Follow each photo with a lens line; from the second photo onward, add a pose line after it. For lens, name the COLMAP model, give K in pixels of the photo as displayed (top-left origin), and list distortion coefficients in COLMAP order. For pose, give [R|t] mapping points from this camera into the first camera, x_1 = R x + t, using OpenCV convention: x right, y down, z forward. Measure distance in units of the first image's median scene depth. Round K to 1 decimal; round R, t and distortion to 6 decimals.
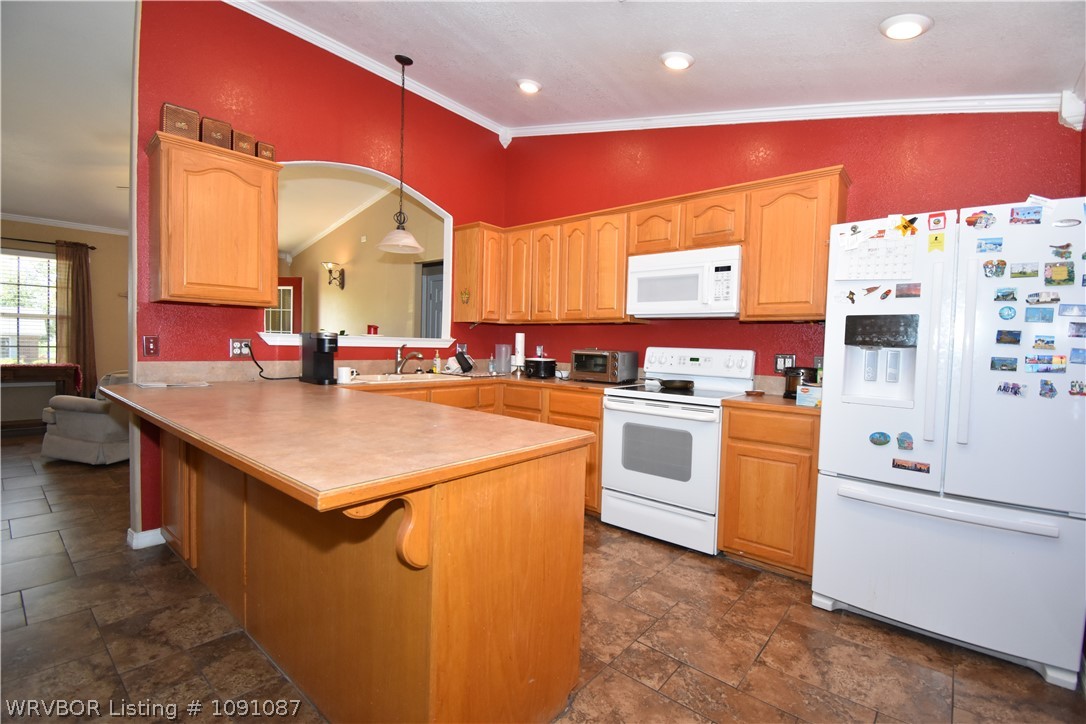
lens RADIAL K [[478.1, 0, 546.0], [0, 478.1, 360.4], [0, 0, 1]] dist [0.019997, -0.025294]
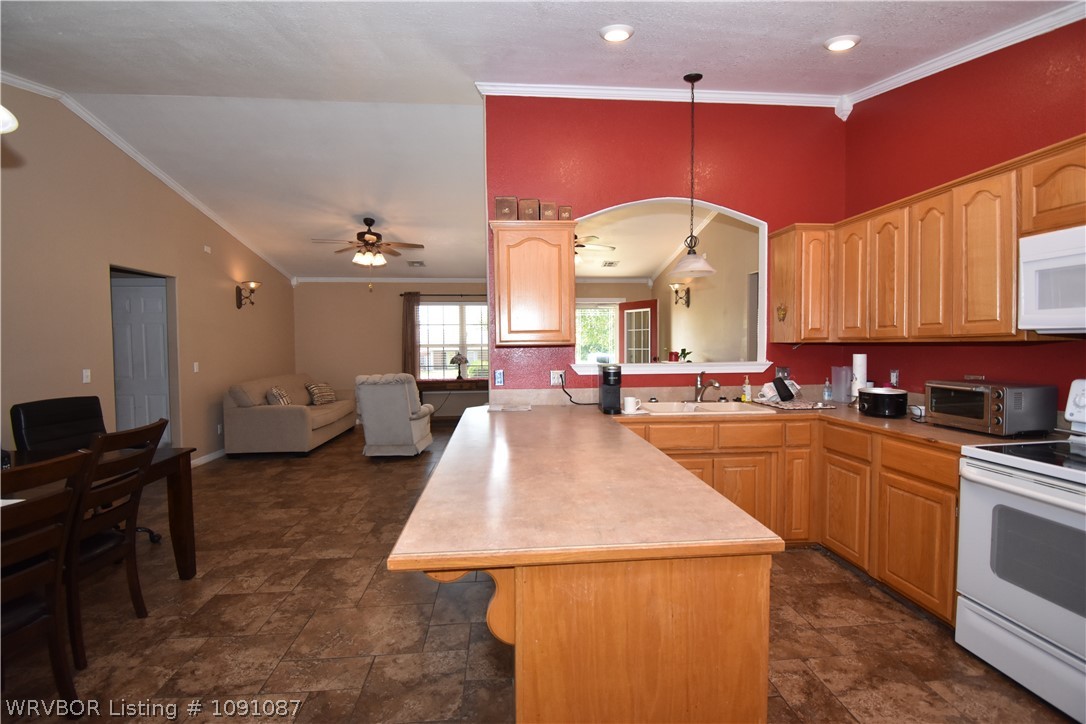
lens RADIAL K [[478.1, 0, 546.0], [0, 478.1, 360.4], [0, 0, 1]] dist [0.019997, -0.025294]
pose [[0.704295, -0.009759, -0.709840, 0.165799], [0.004884, 0.999948, -0.008902, -0.050024], [0.709890, 0.002802, 0.704307, 0.109857]]
